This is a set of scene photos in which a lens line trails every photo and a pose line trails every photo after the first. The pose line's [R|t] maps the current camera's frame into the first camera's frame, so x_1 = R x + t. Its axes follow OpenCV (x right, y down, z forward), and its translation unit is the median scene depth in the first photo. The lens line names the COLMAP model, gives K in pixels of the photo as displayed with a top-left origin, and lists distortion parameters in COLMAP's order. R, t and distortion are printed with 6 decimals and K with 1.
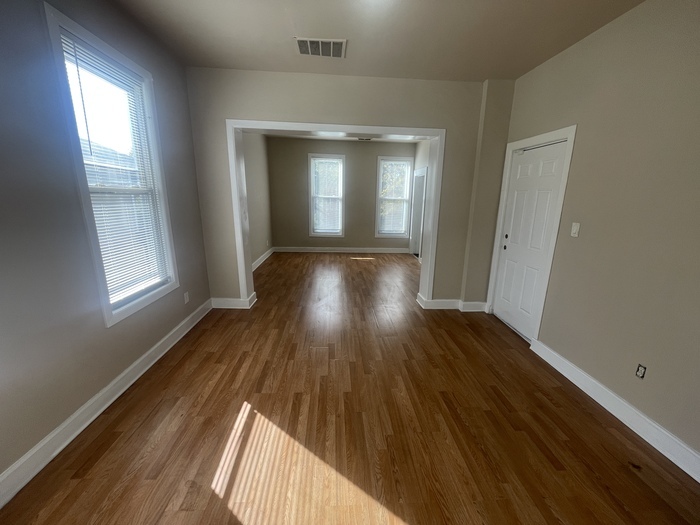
lens RADIAL K [[279.8, 0, 348.4], [0, 279.8, 259.7], [0, 0, 1]] dist [-0.005569, -0.000859]
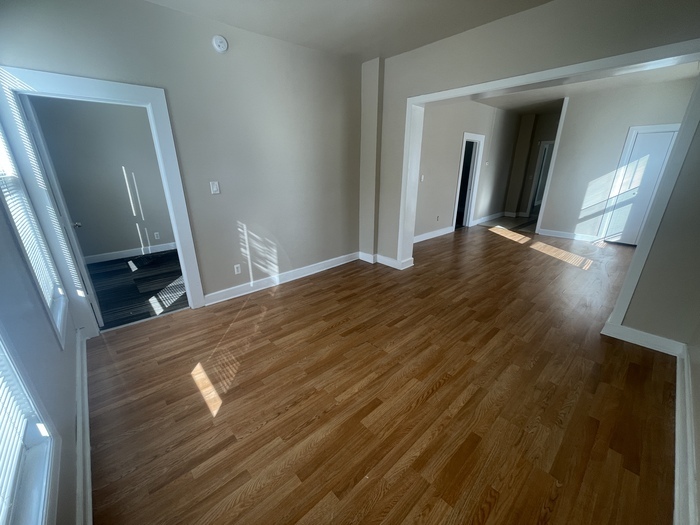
lens RADIAL K [[279.8, 0, 348.3], [0, 279.8, 263.0], [0, 0, 1]] dist [-0.005569, -0.000859]
pose [[-0.624660, -0.276041, 0.730480, -0.210366], [0.167365, 0.866375, 0.470514, -0.217959], [-0.762751, 0.416168, -0.494990, 0.926475]]
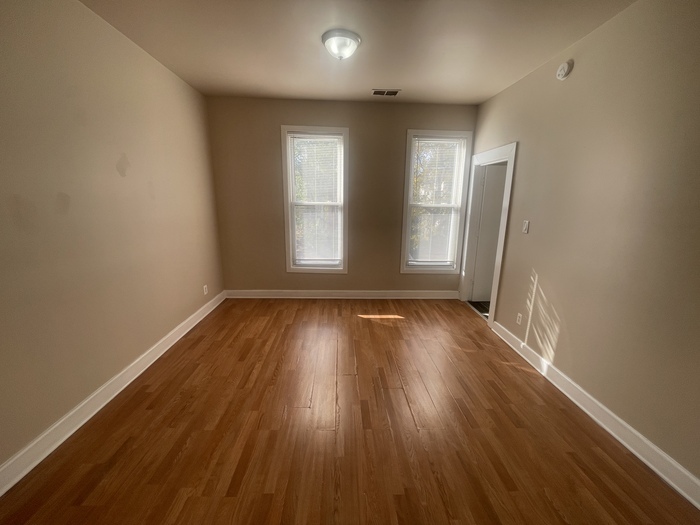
lens RADIAL K [[279.8, 0, 350.8], [0, 279.8, 263.8], [0, 0, 1]] dist [-0.005569, -0.000859]
pose [[0.999785, -0.002010, -0.020635, 0.004407], [0.002050, 0.999996, 0.001928, -0.102412], [0.020631, -0.001970, 0.999785, 0.427279]]
